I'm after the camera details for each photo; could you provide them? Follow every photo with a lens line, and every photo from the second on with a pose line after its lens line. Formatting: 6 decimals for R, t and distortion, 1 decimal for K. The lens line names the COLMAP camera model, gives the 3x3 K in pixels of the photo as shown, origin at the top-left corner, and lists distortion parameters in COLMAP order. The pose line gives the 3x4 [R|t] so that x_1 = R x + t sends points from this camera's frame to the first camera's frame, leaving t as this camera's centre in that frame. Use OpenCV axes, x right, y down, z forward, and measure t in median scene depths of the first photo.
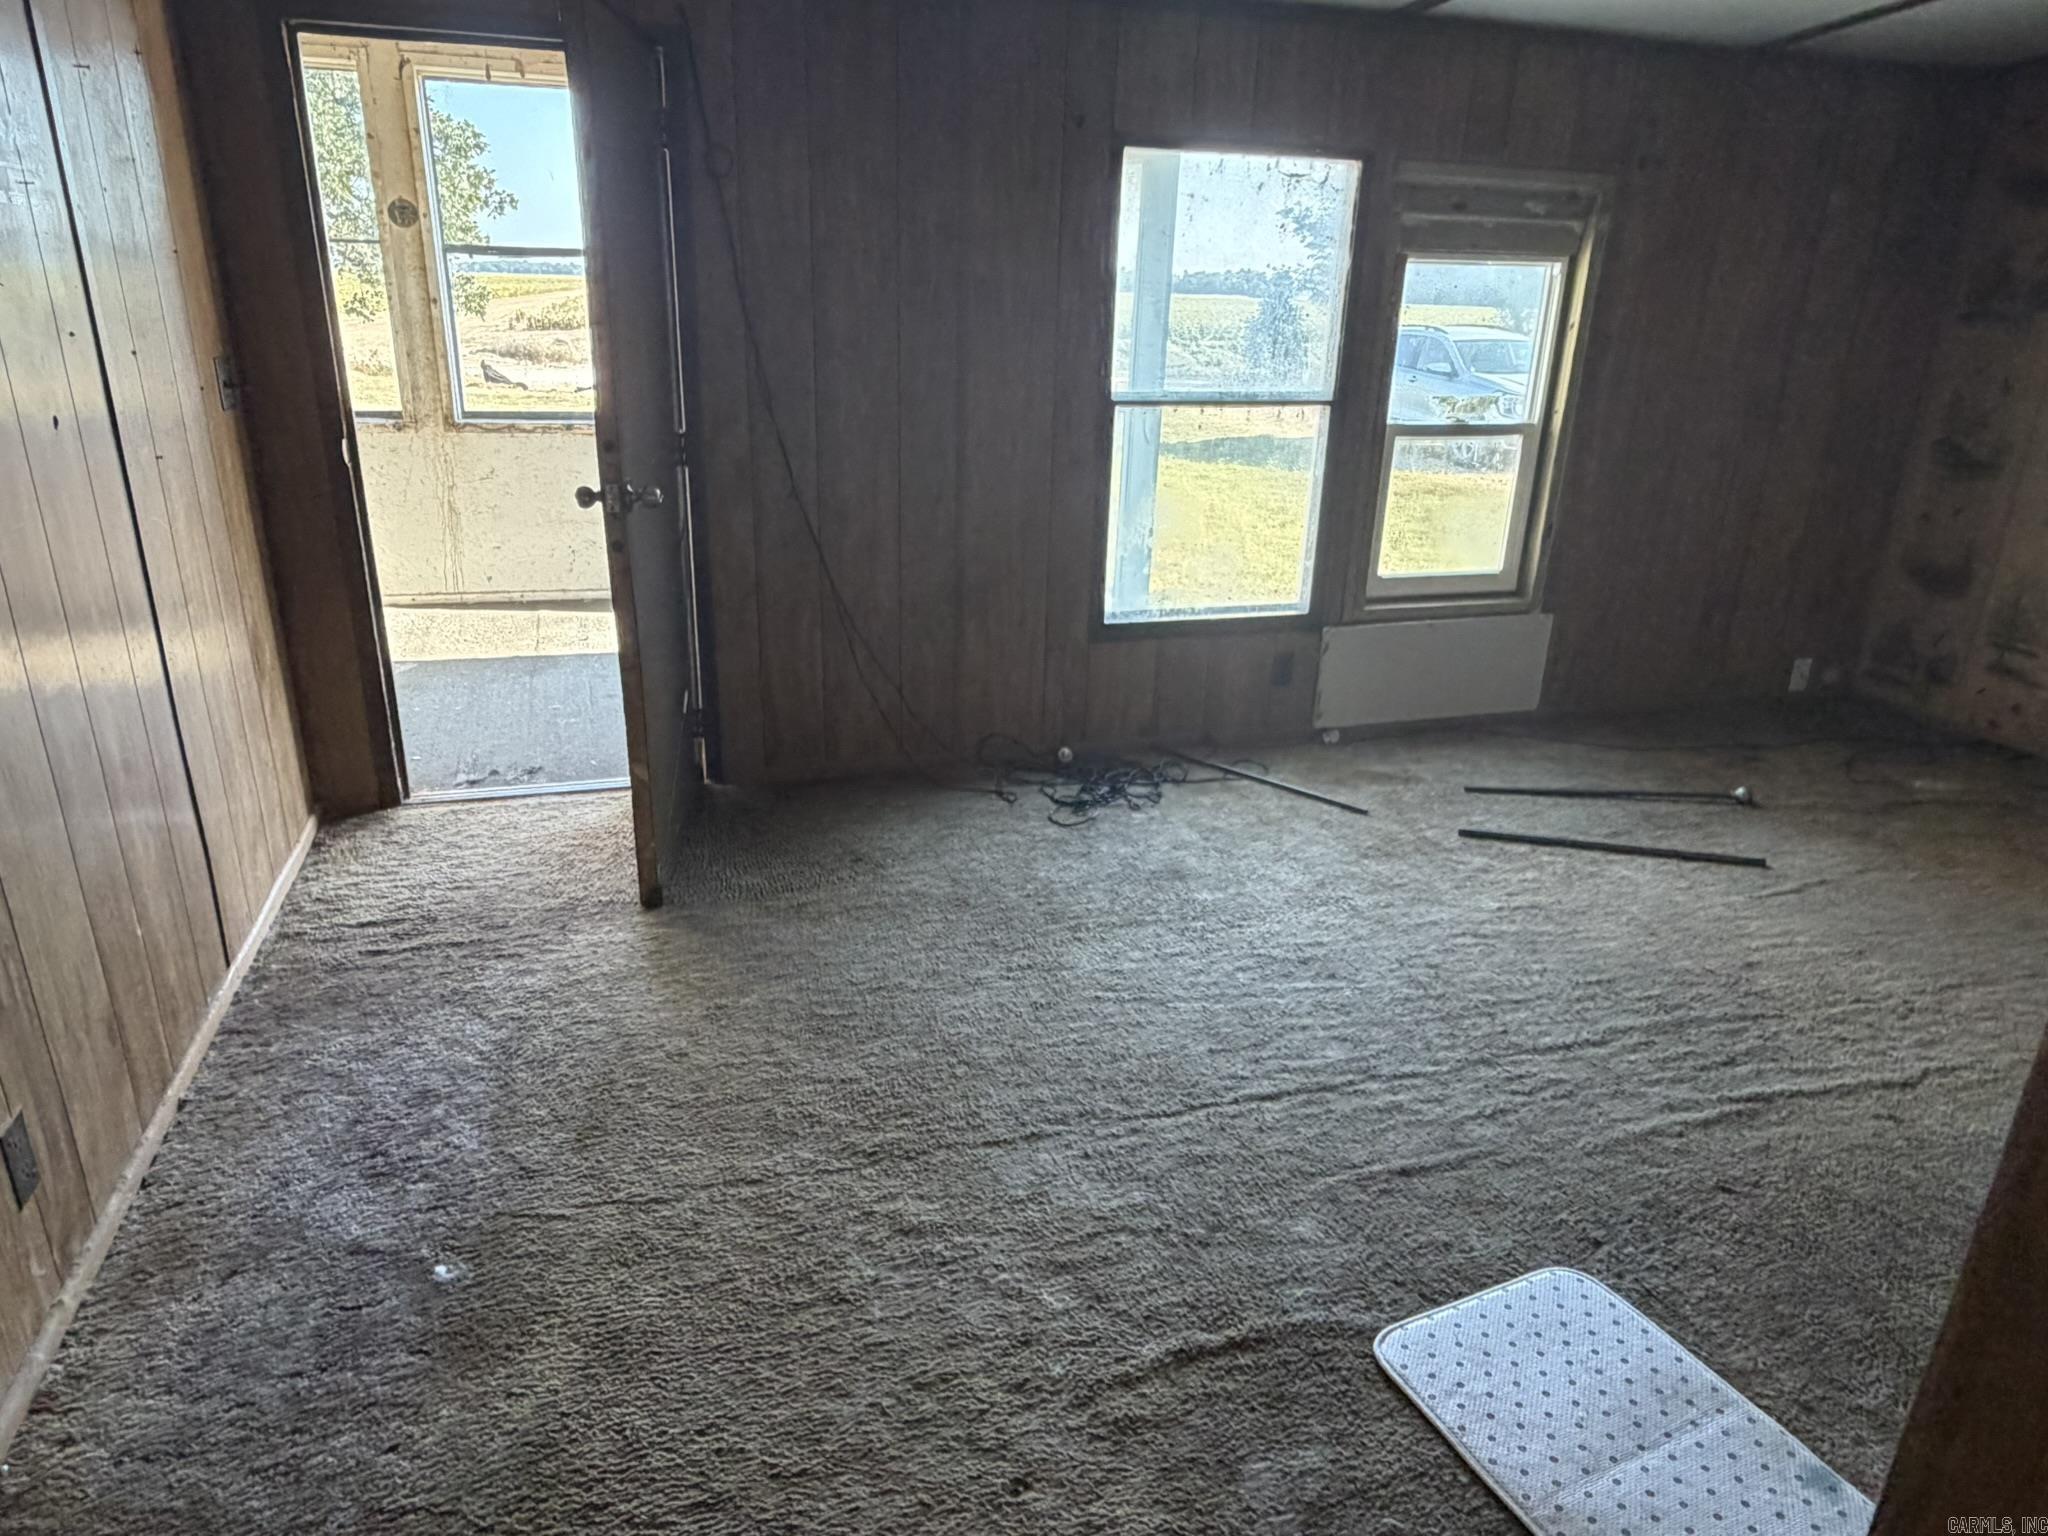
lens RADIAL K [[1315.5, 0, 1008.7], [0, 1315.5, 783.5], [0, 0, 1]] dist [0.001222, 0.003491]
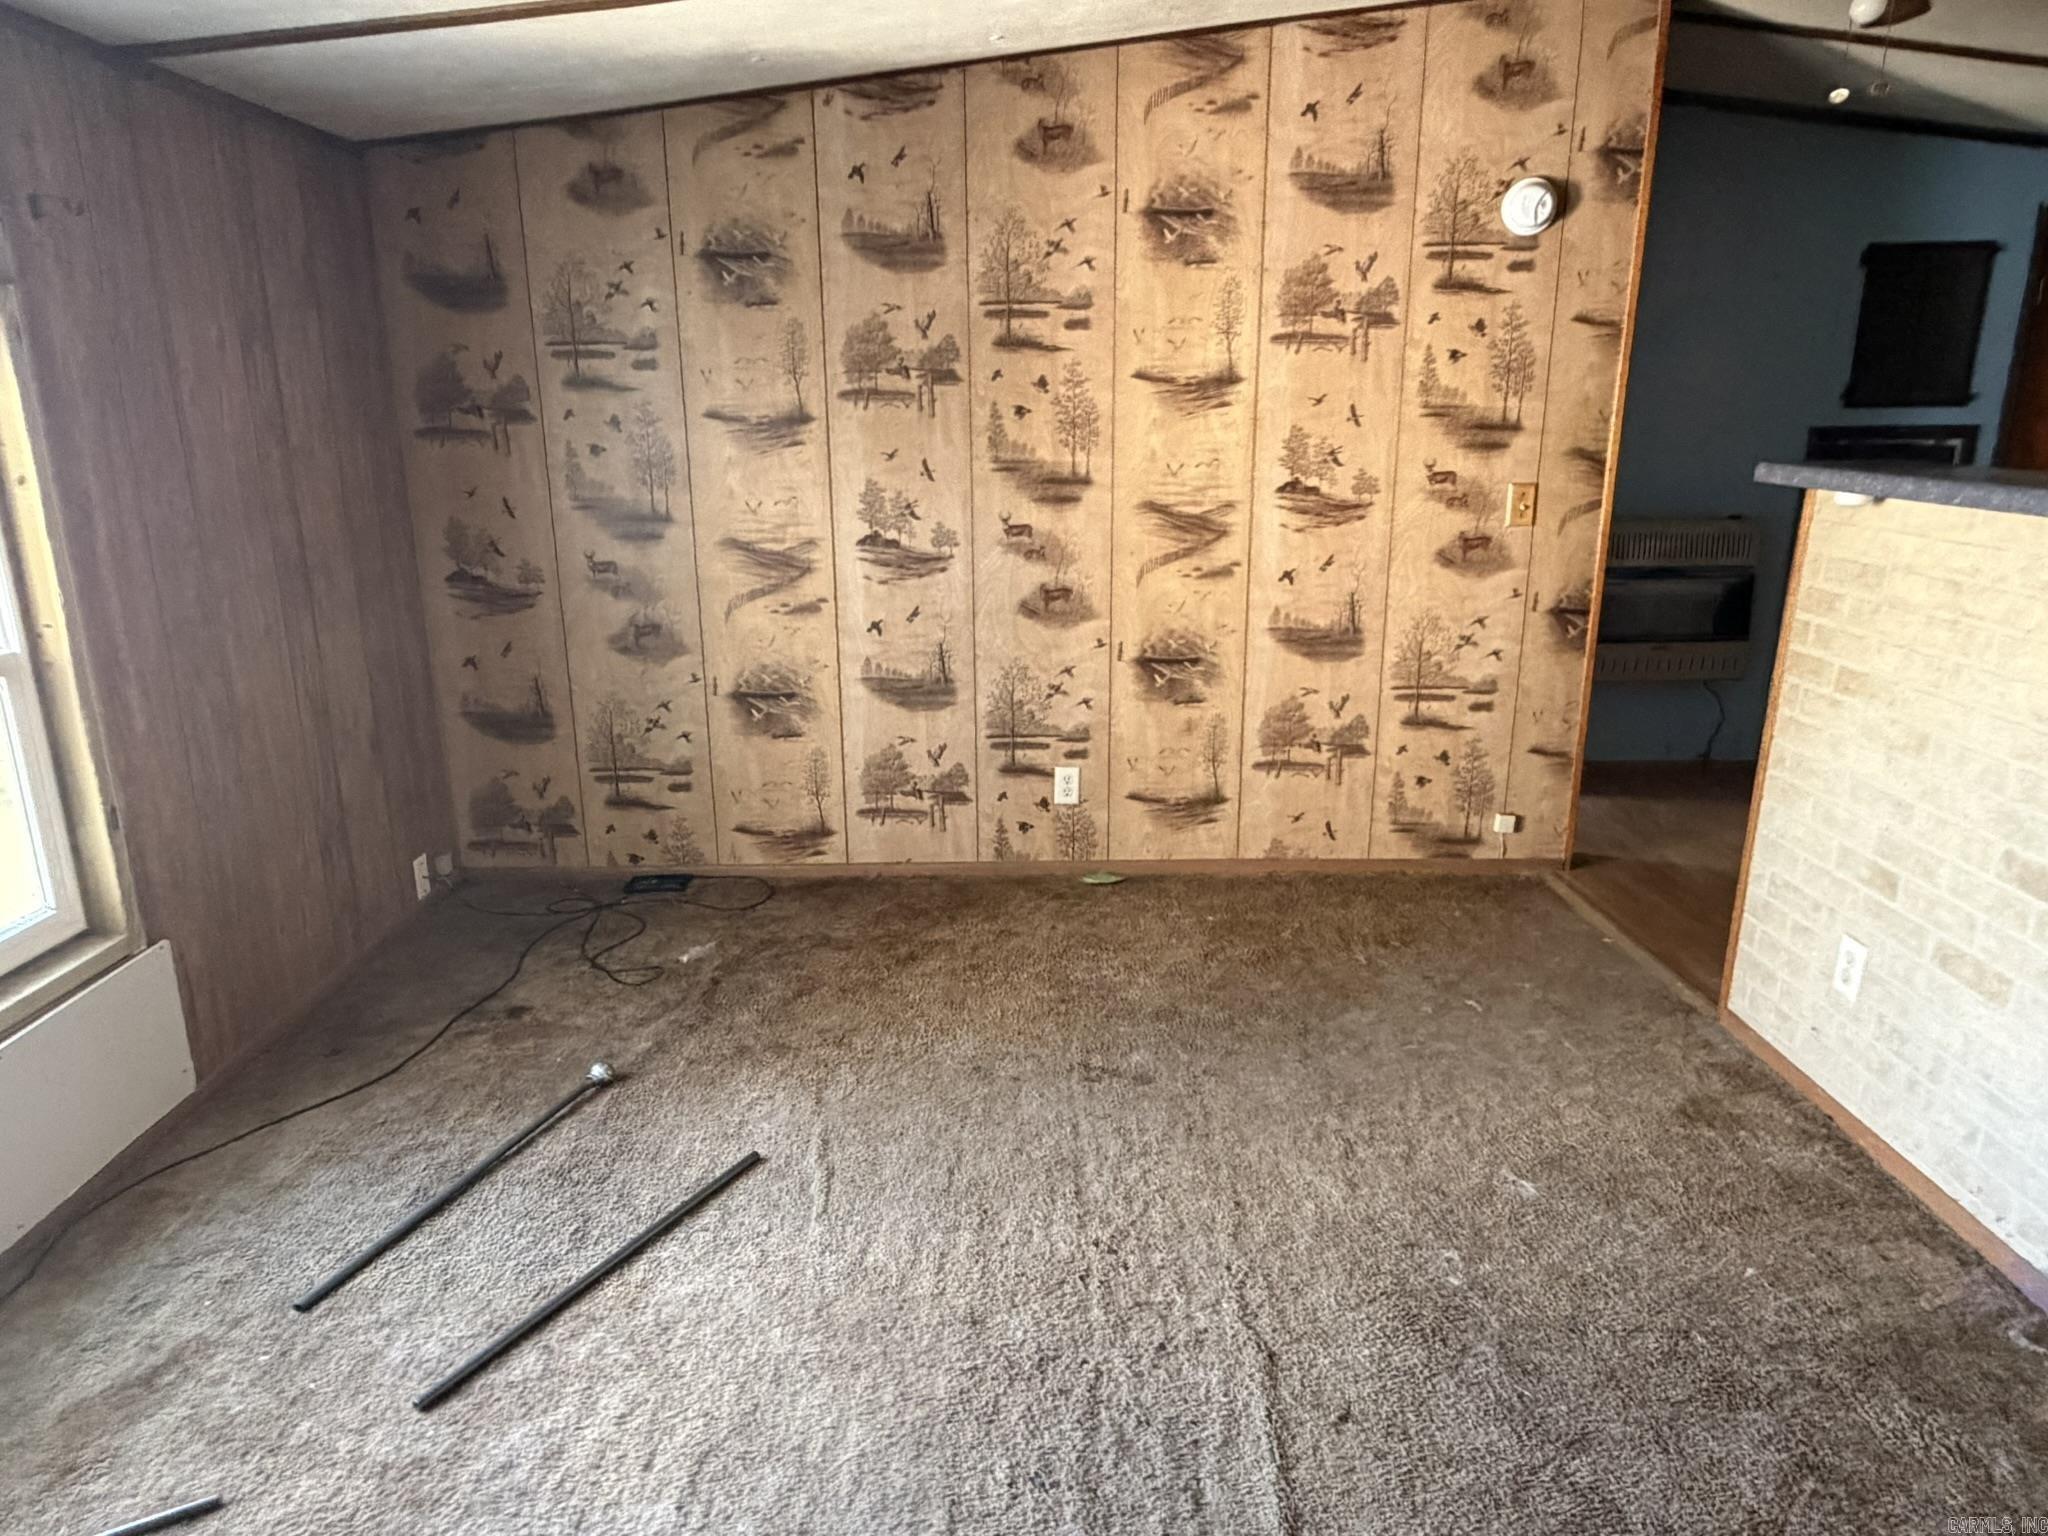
lens RADIAL K [[1315.5, 0, 1008.7], [0, 1315.5, 783.5], [0, 0, 1]] dist [0.001222, 0.003491]
pose [[0.288692, -0.291025, 0.912119, -0.005656], [0.351485, 0.918377, 0.181774, -0.192576], [-0.890570, 0.268119, 0.367419, 0.471323]]
